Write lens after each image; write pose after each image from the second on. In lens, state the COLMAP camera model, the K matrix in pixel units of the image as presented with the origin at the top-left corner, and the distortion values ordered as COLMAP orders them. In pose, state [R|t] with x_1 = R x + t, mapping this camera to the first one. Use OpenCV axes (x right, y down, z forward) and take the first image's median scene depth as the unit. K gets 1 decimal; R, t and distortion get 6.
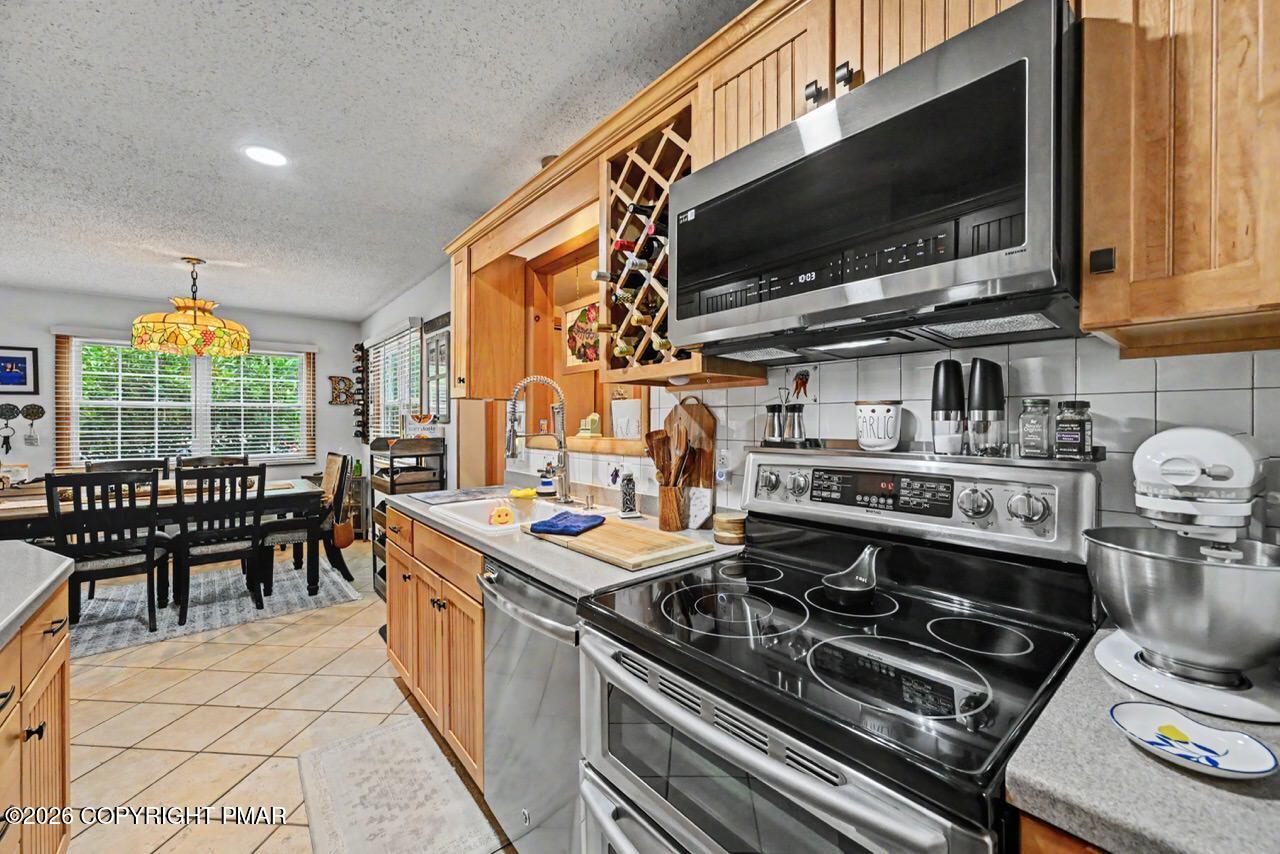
lens RADIAL K [[507.7, 0, 642.0], [0, 507.7, 433.5], [0, 0, 1]] dist [0.001409, 0.000124]
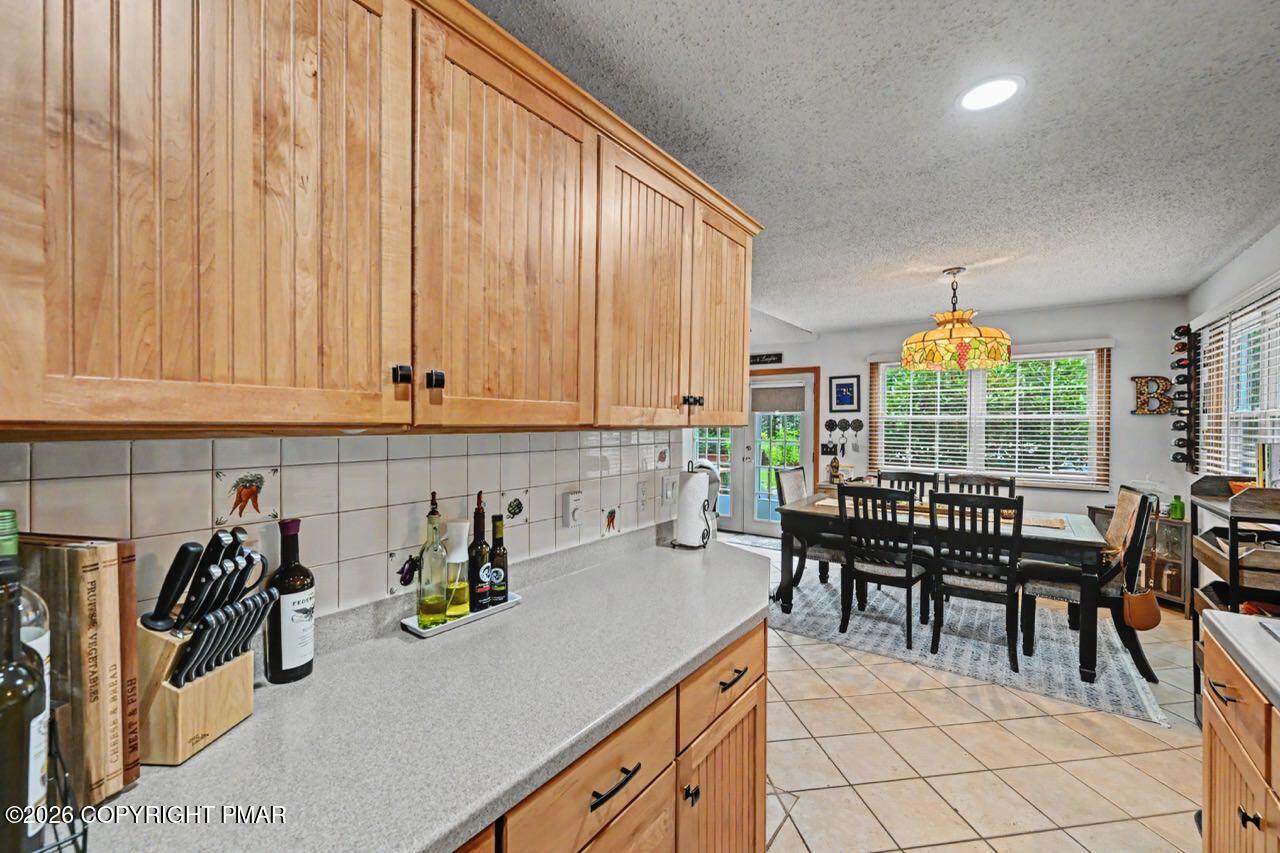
lens RADIAL K [[507.7, 0, 652.3], [0, 507.7, 418.5], [0, 0, 1]] dist [0.001409, 0.000124]
pose [[0.233750, 0.001748, -0.972295, -0.084254], [-0.029836, 0.999540, -0.005376, -0.038350], [0.971839, 0.030266, 0.233695, 0.212646]]
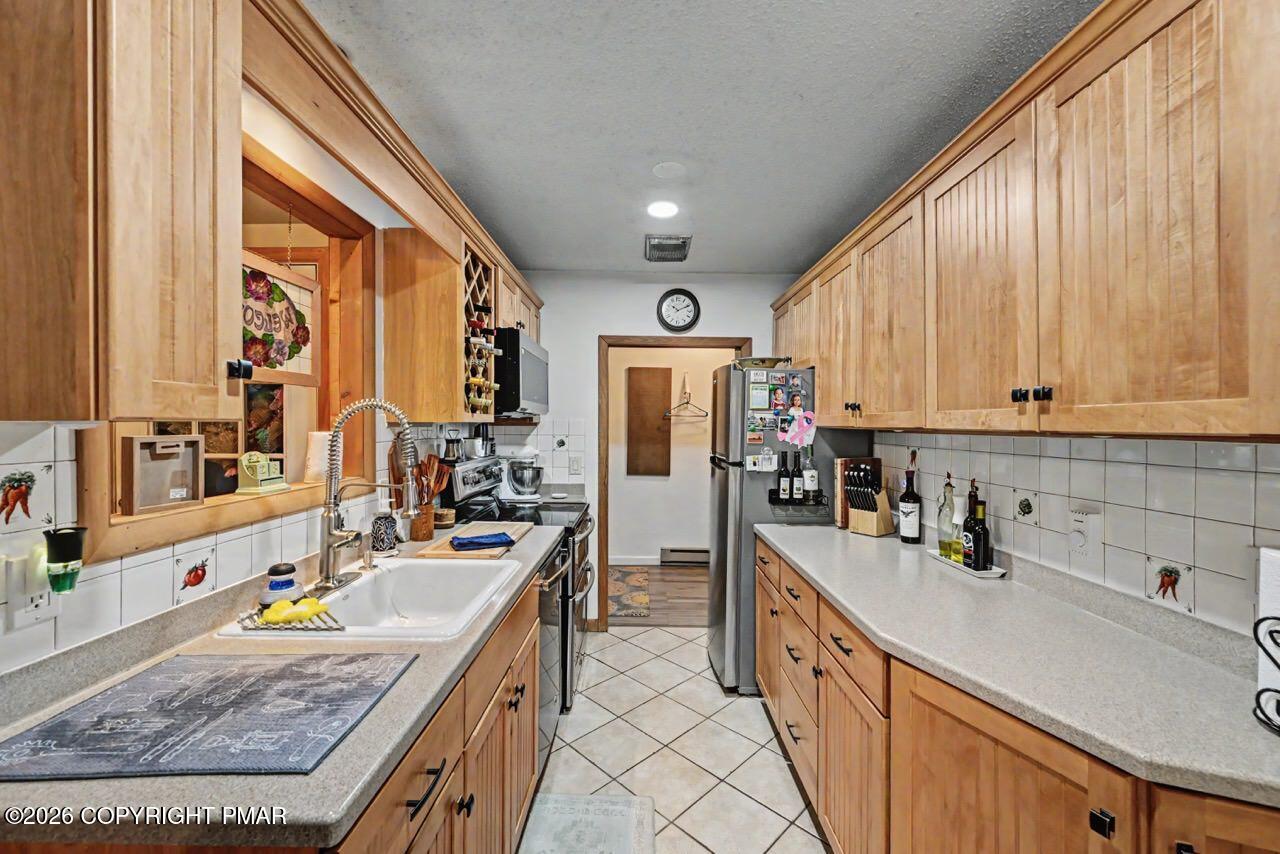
lens RADIAL K [[507.7, 0, 645.3], [0, 507.7, 423.8], [0, 0, 1]] dist [0.001409, 0.000124]
pose [[-0.760071, -0.004975, 0.649821, -0.423759], [-0.000955, 0.999978, 0.006539, -0.039377], [-0.649839, 0.004350, -0.760059, 0.609435]]
